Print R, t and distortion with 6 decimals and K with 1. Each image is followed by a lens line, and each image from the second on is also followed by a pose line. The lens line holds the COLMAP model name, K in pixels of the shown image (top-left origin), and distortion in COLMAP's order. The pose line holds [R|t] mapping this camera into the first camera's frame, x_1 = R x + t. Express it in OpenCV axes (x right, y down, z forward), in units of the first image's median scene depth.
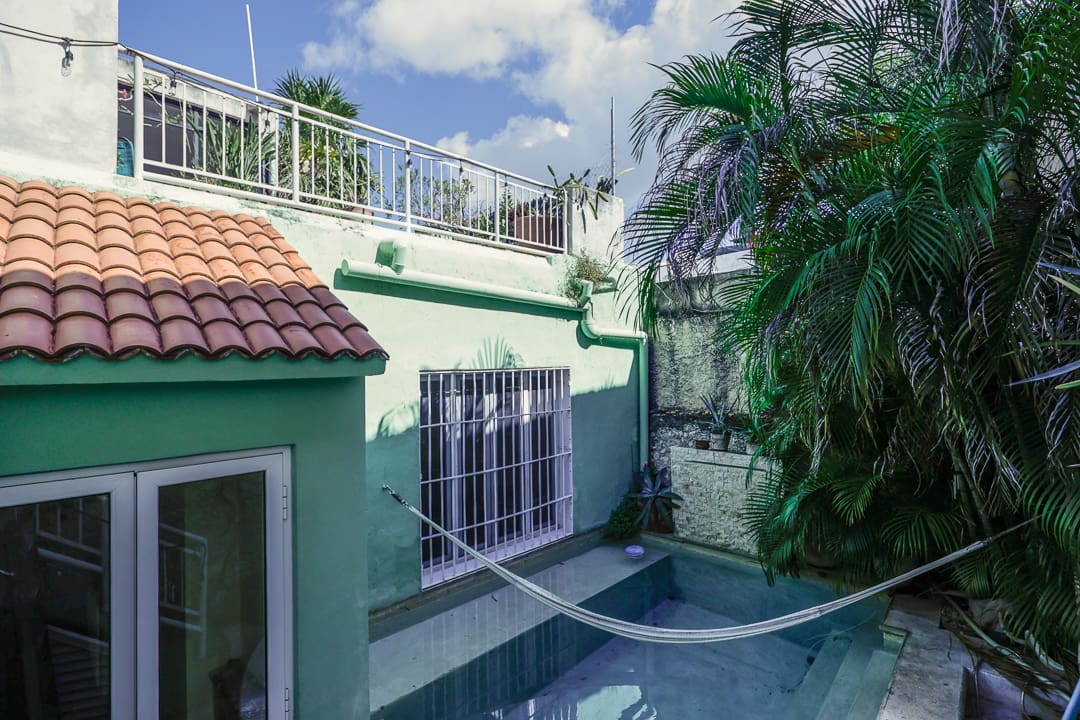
lens RADIAL K [[534.3, 0, 541.2], [0, 534.3, 358.8], [0, 0, 1]] dist [-0.001543, -0.000417]
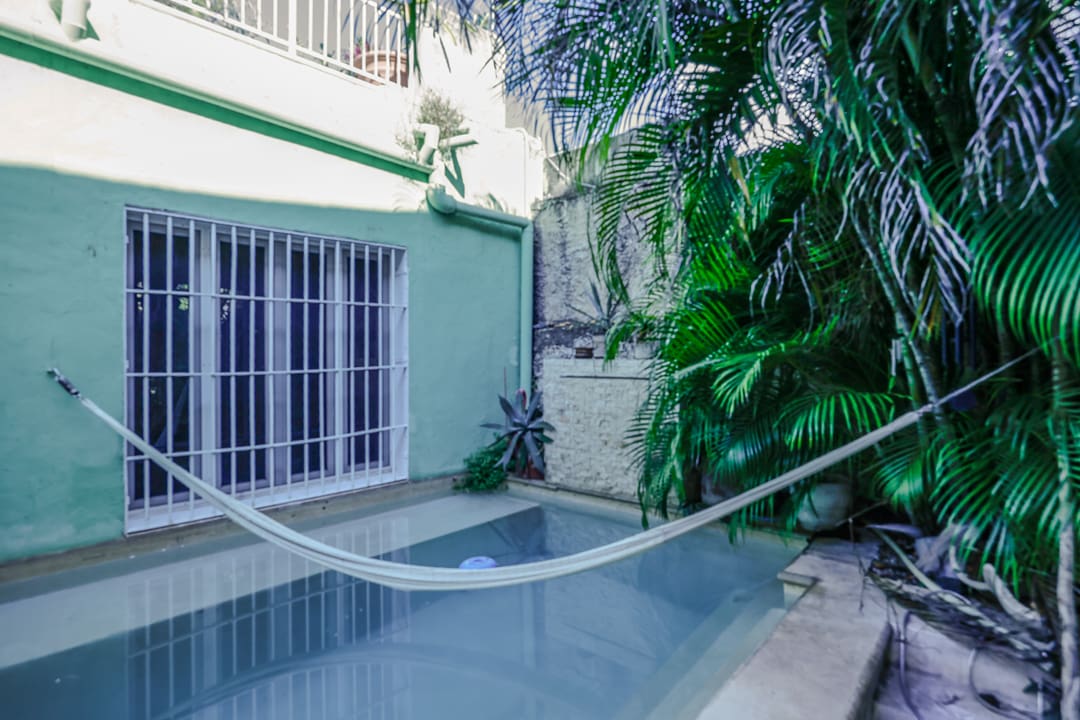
lens RADIAL K [[601.2, 0, 536.1], [0, 601.2, 360.6], [0, 0, 1]] dist [-0.003823, -0.000804]
pose [[0.998895, 0.017729, 0.043532, 0.198655], [-0.018577, 0.999644, 0.019134, 0.152751], [-0.043177, -0.019922, 0.998869, 0.186554]]
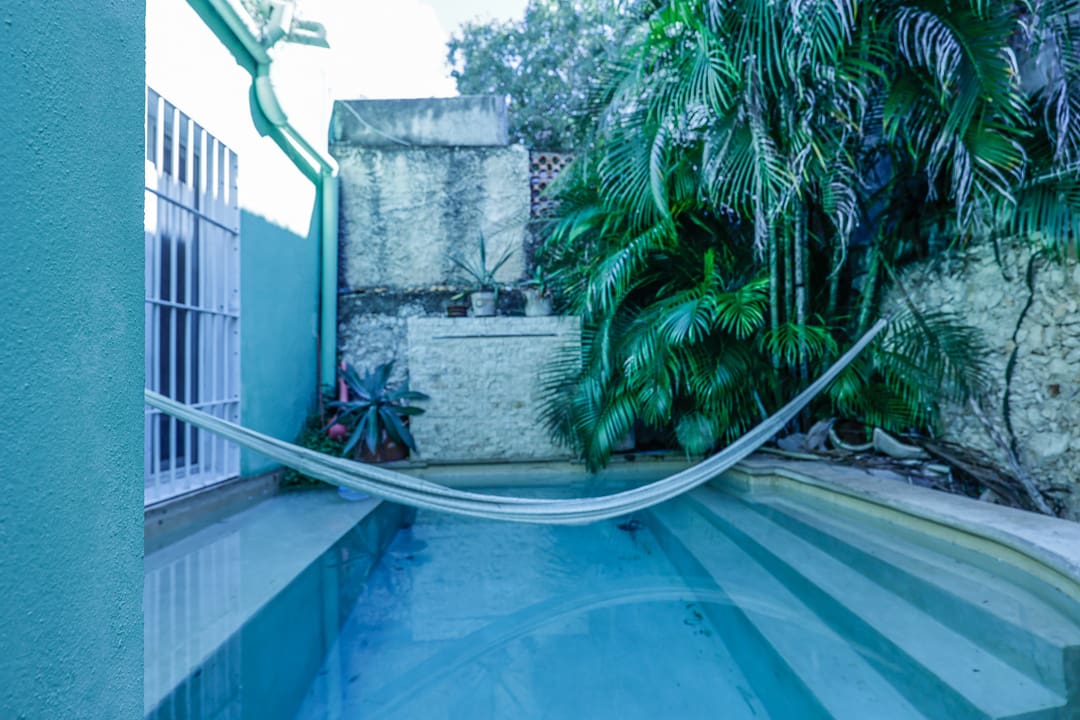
lens RADIAL K [[601.2, 0, 542.6], [0, 601.2, 369.1], [0, 0, 1]] dist [-0.003823, -0.000804]
pose [[0.685128, 0.028431, 0.727868, -0.166931], [-0.000780, 0.999266, -0.038297, 0.253785], [-0.728423, 0.025671, 0.684647, 0.402917]]
